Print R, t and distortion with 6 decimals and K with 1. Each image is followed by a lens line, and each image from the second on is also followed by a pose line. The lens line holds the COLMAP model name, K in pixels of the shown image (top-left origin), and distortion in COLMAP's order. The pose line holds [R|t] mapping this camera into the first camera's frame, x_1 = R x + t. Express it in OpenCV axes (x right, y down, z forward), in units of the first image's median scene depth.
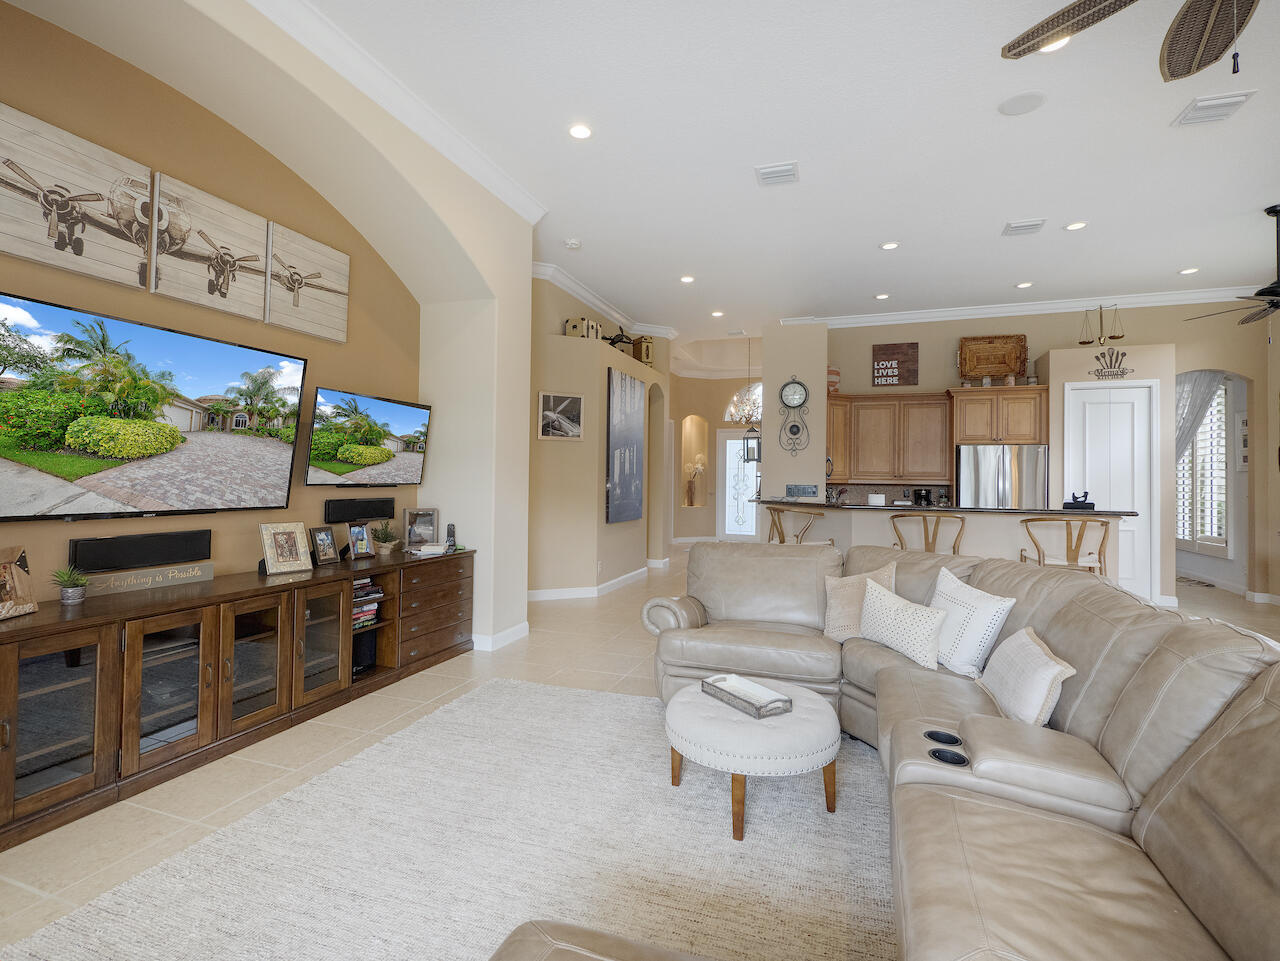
lens RADIAL K [[626.7, 0, 639.0], [0, 626.7, 472.1], [0, 0, 1]] dist [-0.002138, 0.000376]
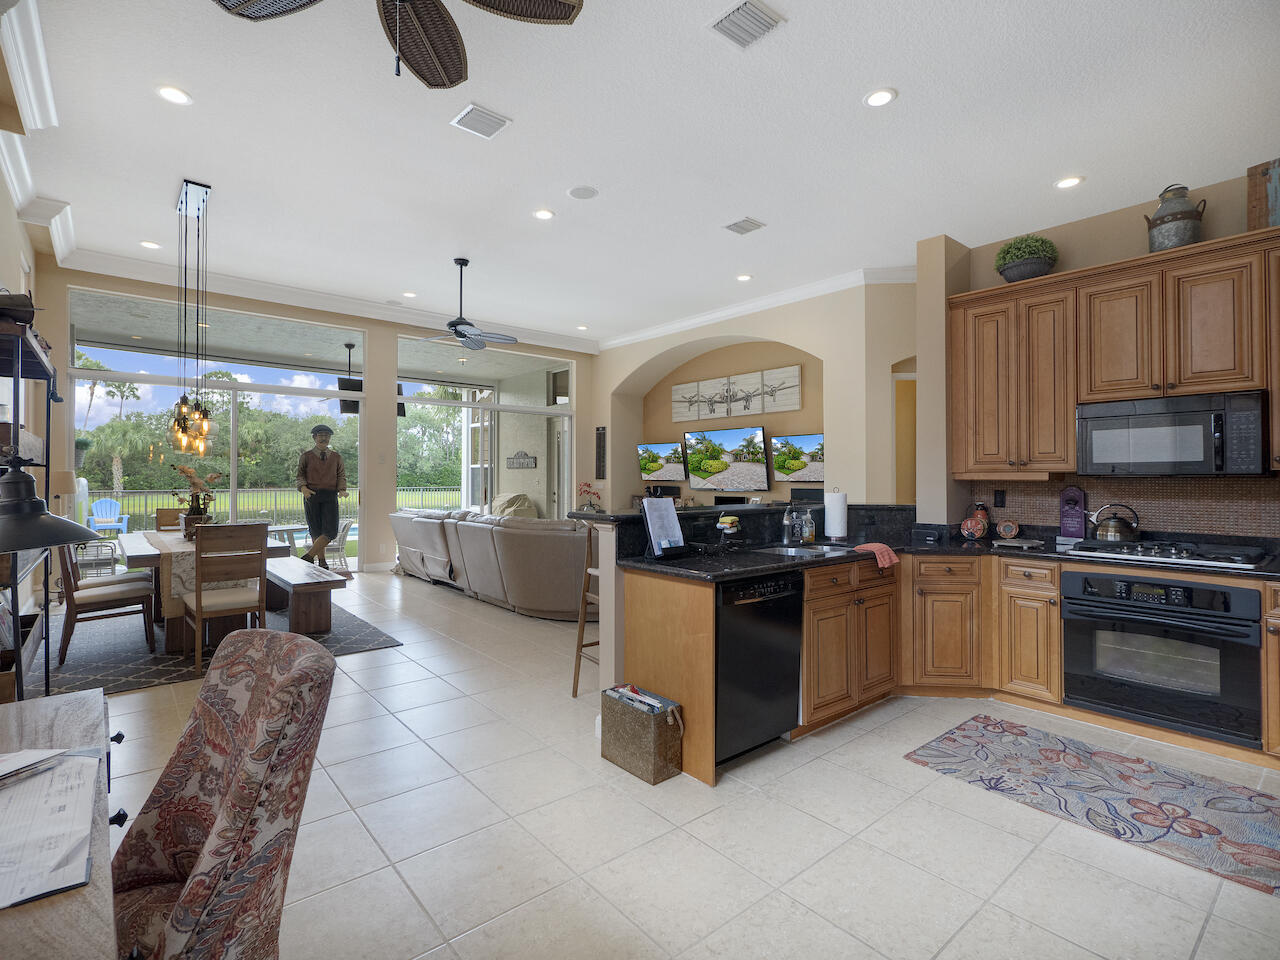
lens RADIAL K [[626.7, 0, 643.7], [0, 626.7, 472.5], [0, 0, 1]] dist [-0.002138, 0.000376]
pose [[-0.496546, -0.018420, -0.867815, 0.911657], [0.004766, 0.999702, -0.023947, 0.022627], [0.867997, -0.016027, -0.496311, 0.953277]]
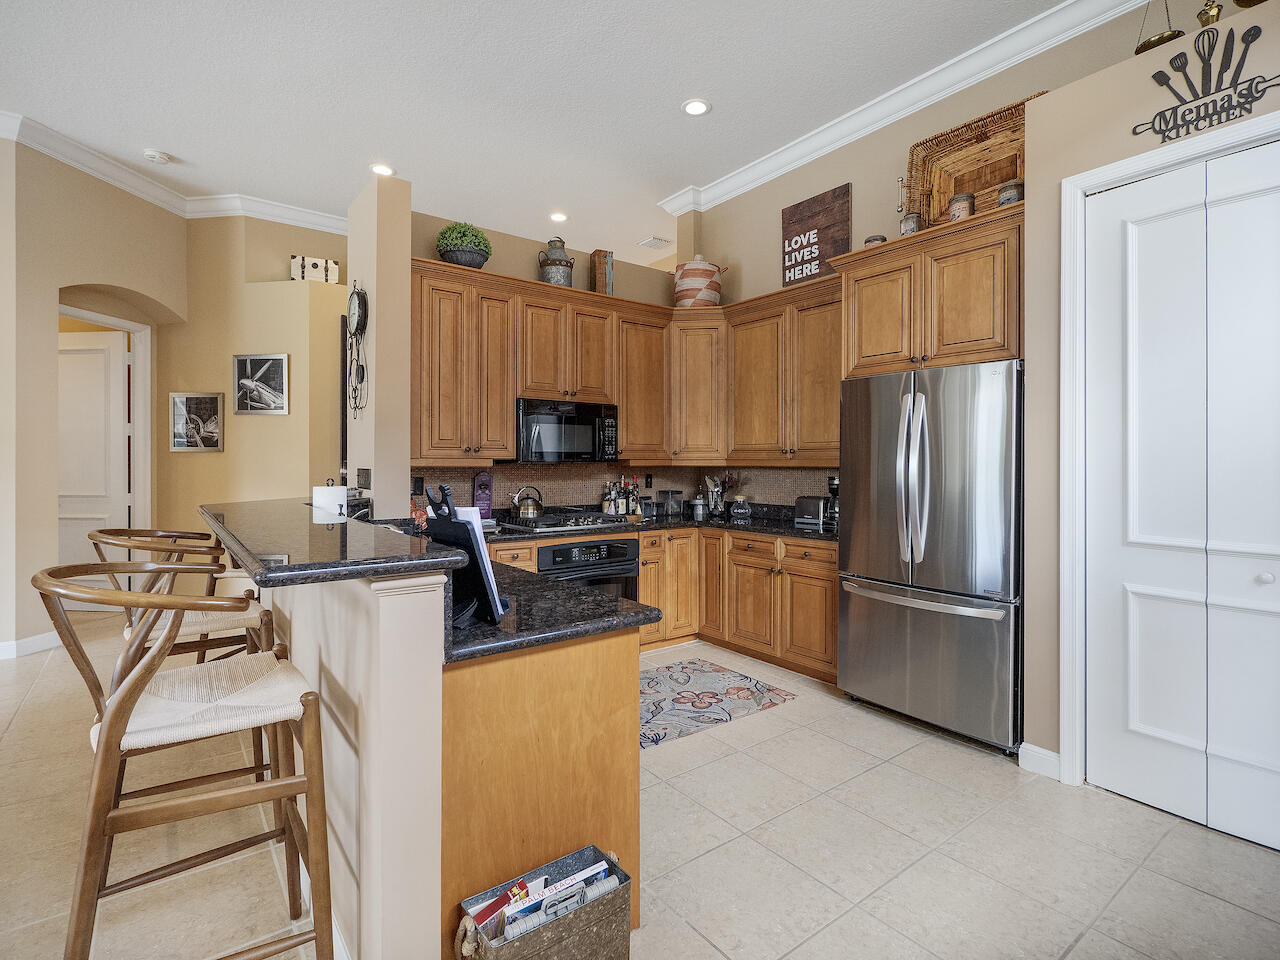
lens RADIAL K [[626.7, 0, 638.3], [0, 626.7, 467.6], [0, 0, 1]] dist [-0.002138, 0.000376]
pose [[0.838351, -0.007055, -0.545086, 0.696839], [0.016095, 0.999801, 0.011815, 0.014534], [0.544894, -0.018678, 0.838297, 0.585196]]
